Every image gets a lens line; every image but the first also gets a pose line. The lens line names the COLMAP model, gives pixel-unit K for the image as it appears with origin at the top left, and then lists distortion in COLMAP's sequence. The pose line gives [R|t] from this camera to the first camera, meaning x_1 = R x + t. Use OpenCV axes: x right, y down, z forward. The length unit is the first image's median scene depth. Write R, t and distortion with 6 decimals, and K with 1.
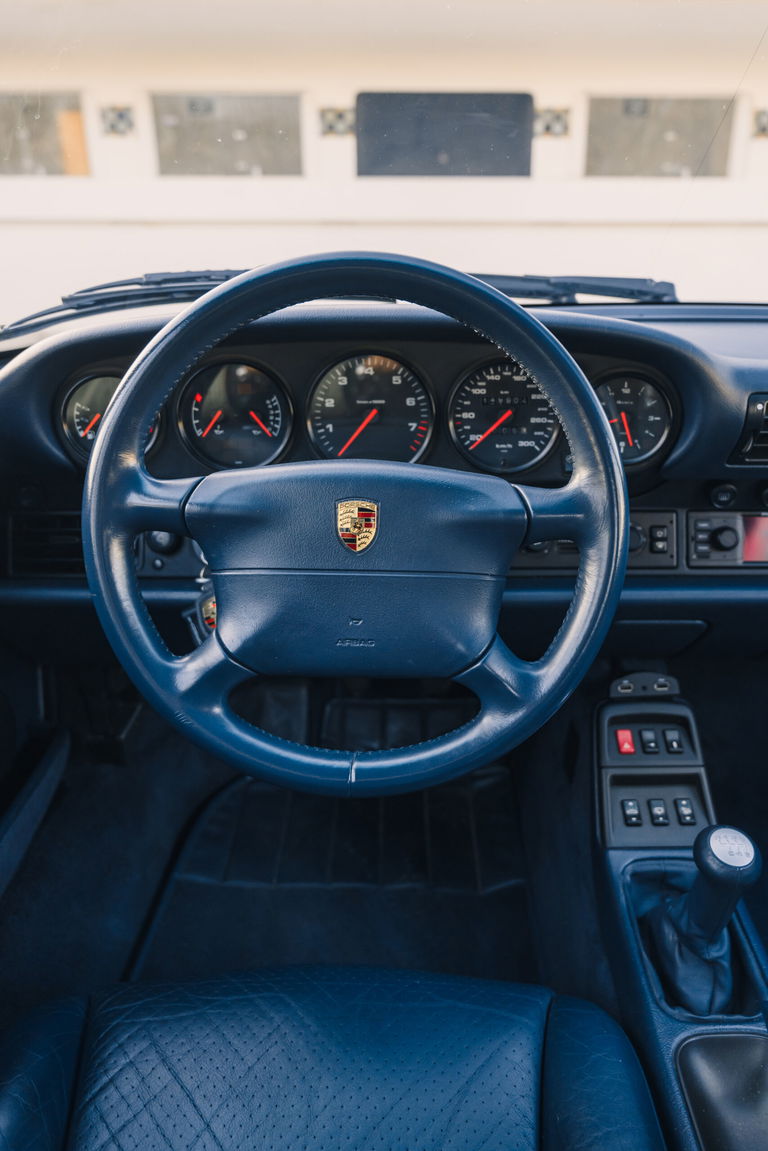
lens RADIAL K [[779.3, 0, 404.3], [0, 779.3, 551.7], [0, 0, 1]] dist [0.004467, -0.002525]
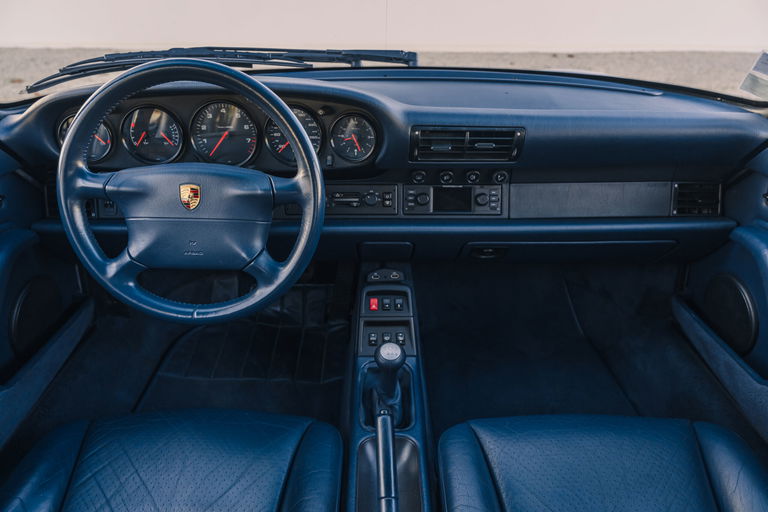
lens RADIAL K [[520.0, 0, 387.7], [0, 520.0, 257.0], [0, 0, 1]] dist [0.004467, -0.002525]
pose [[0.999979, 0.004234, -0.004948, 0.359032], [-0.003577, 0.992019, 0.126038, -0.039113], [0.005442, -0.126017, 0.992013, -0.294991]]
